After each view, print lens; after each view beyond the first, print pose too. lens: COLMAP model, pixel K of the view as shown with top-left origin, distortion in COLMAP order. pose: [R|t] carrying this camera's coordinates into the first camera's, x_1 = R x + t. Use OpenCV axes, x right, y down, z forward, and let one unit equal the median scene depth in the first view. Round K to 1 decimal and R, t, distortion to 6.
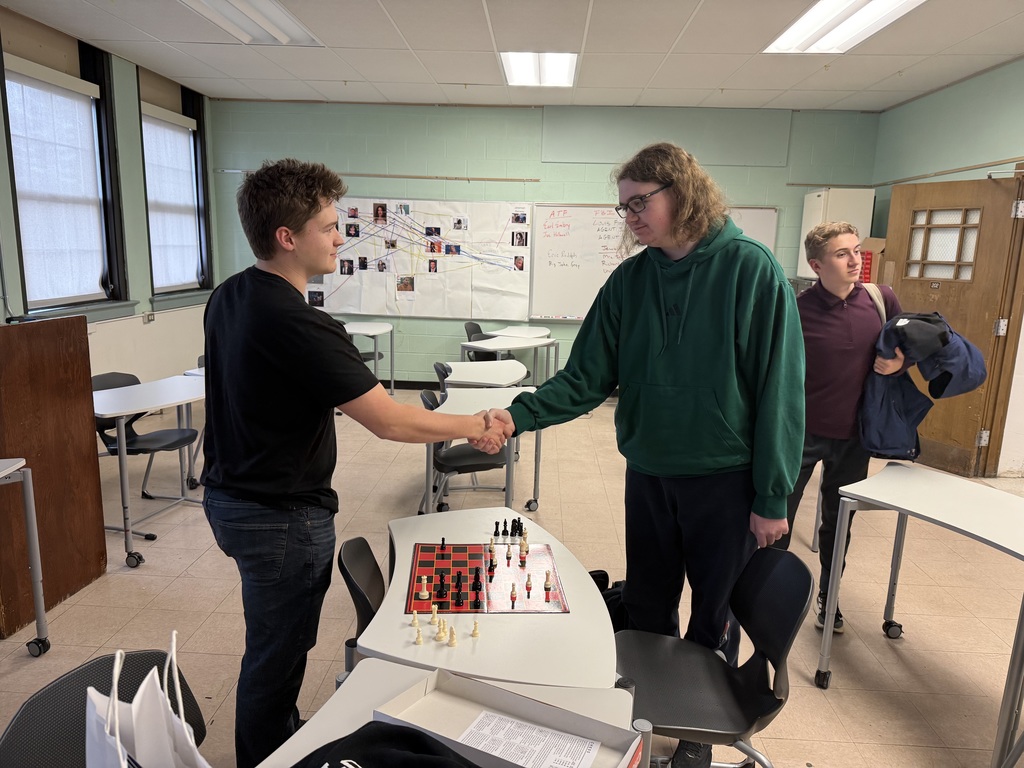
lens RADIAL K [[747.6, 0, 512.0], [0, 747.6, 384.0], [0, 0, 1]] dist [0.088766, -0.111576]
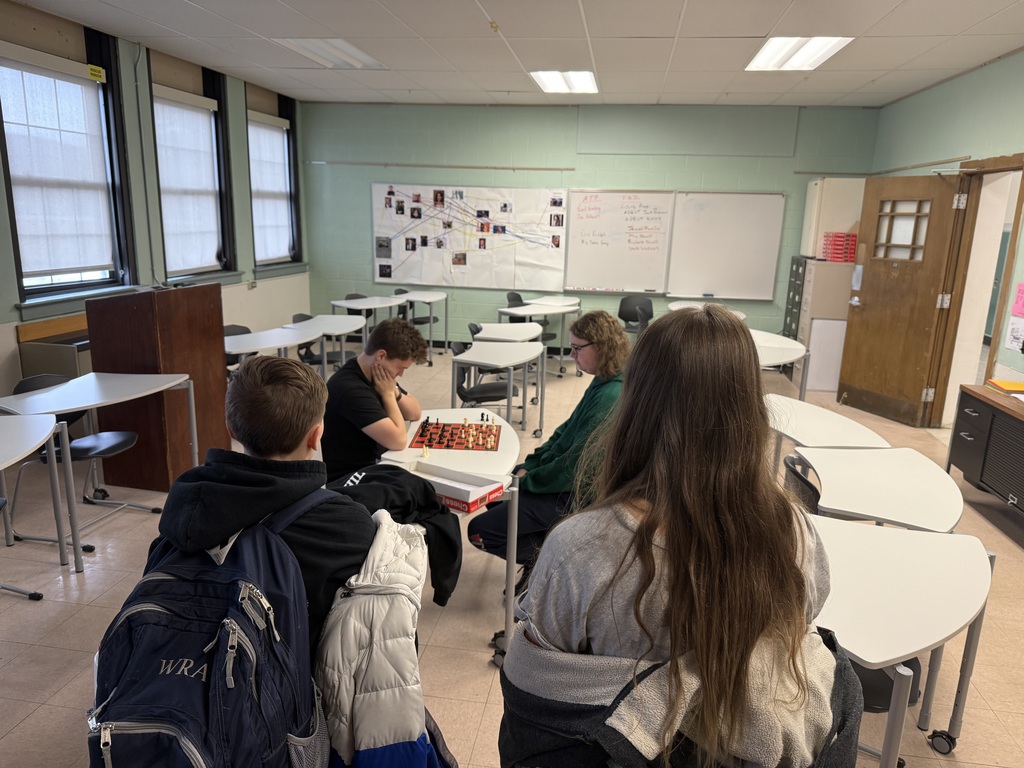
lens RADIAL K [[747.6, 0, 512.0], [0, 747.6, 384.0], [0, 0, 1]] dist [0.088766, -0.111576]
pose [[0.994788, 0.024531, -0.098969, 0.064408], [-0.020744, 0.999020, 0.039109, 0.015548], [0.099831, -0.036852, 0.994322, -0.175284]]
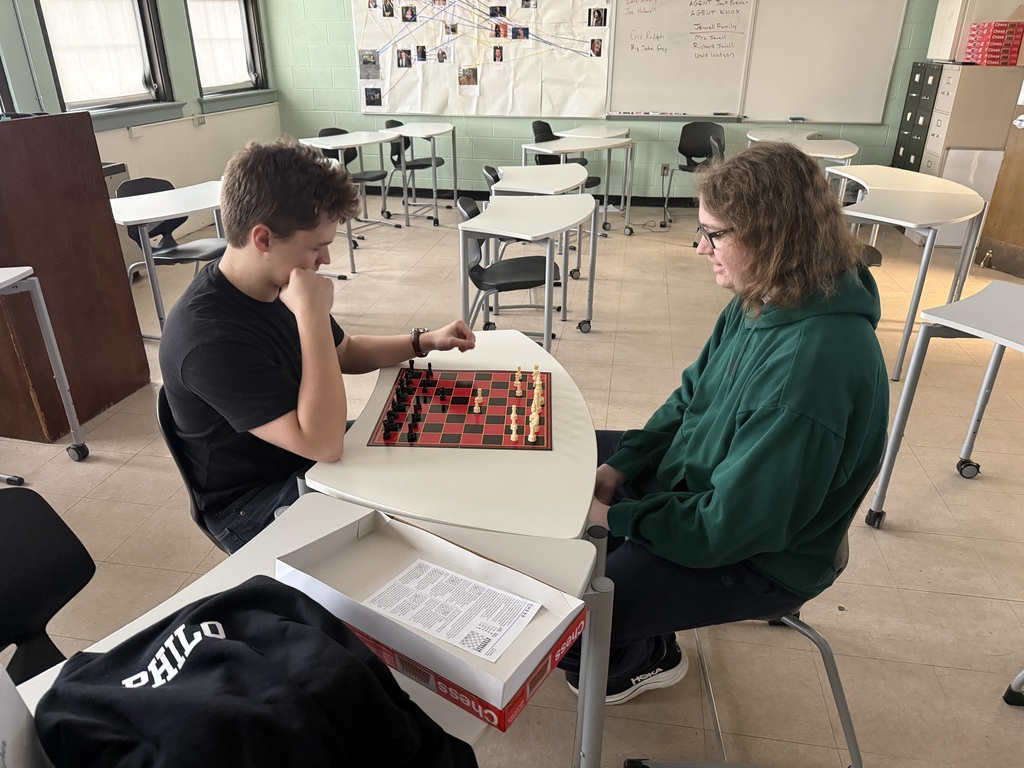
lens RADIAL K [[764.8, 0, 506.7], [0, 764.8, 399.1], [0, 0, 1]] dist [-0.005266, -0.009335]
pose [[0.991730, 0.031103, -0.124515, 0.030061], [0.001934, 0.966456, 0.256826, 0.004337], [0.128326, -0.254942, 0.958403, 0.038272]]
